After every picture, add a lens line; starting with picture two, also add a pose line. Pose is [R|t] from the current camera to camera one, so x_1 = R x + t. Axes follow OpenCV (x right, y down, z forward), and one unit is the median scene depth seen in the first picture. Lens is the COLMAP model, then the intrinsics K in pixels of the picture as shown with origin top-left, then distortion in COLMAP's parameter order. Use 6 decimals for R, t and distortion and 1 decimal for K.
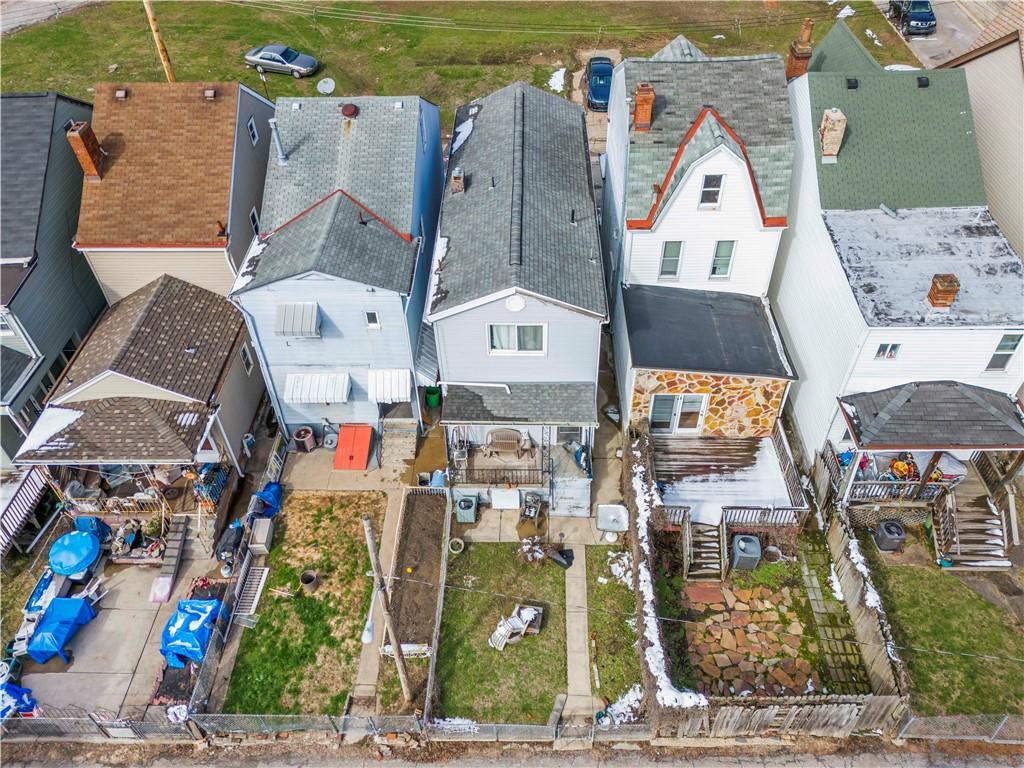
lens RADIAL K [[761.1, 0, 507.3], [0, 761.1, 380.2], [0, 0, 1]] dist [0.076296, -0.057689]
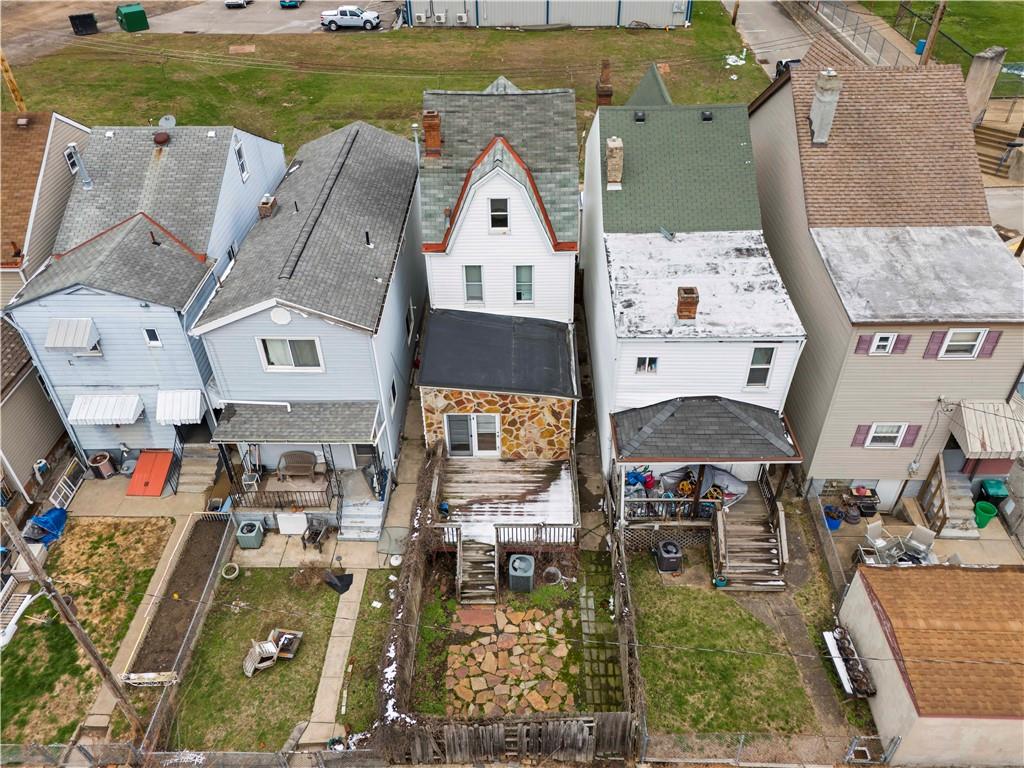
lens RADIAL K [[761.1, 0, 503.2], [0, 761.1, 379.1], [0, 0, 1]] dist [0.076296, -0.057689]
pose [[0.999954, 0.002274, 0.009299, 0.265723], [-0.001411, 0.995775, -0.091813, 0.065282], [-0.009469, 0.091795, 0.995733, 0.010125]]
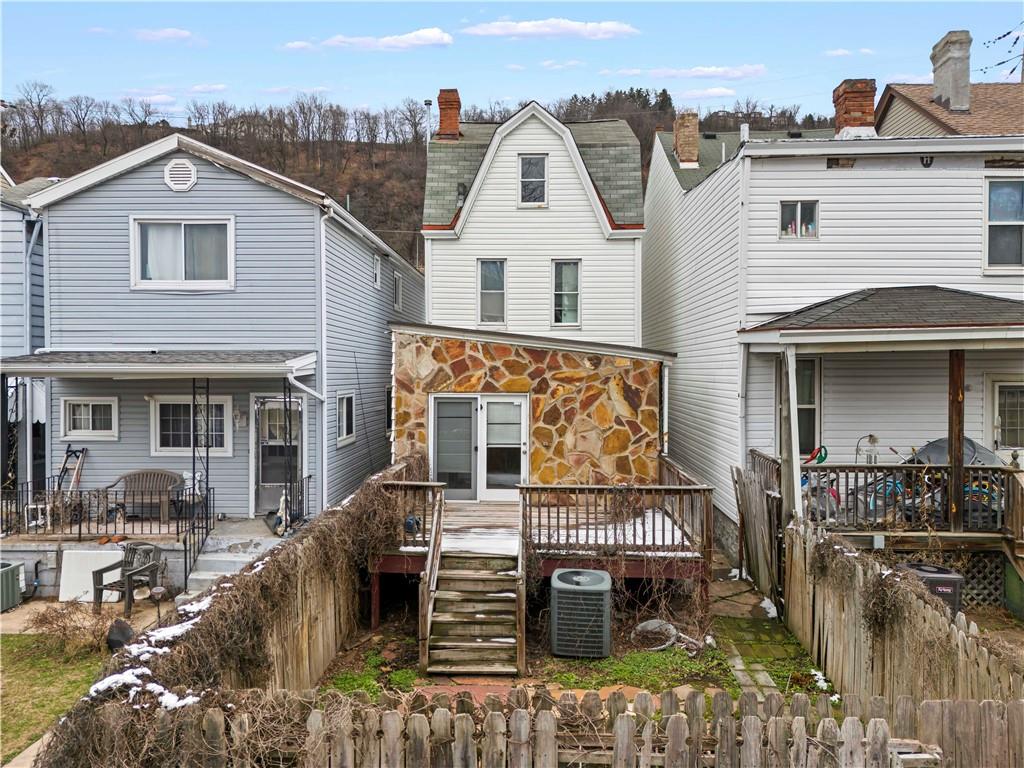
lens RADIAL K [[761.1, 0, 504.2], [0, 761.1, 380.8], [0, 0, 1]] dist [0.076296, -0.057689]
pose [[0.999245, 0.033432, -0.019781, 0.262798], [-0.038054, 0.740117, -0.671401, 0.391918], [-0.007806, 0.671647, 0.740830, 0.596577]]
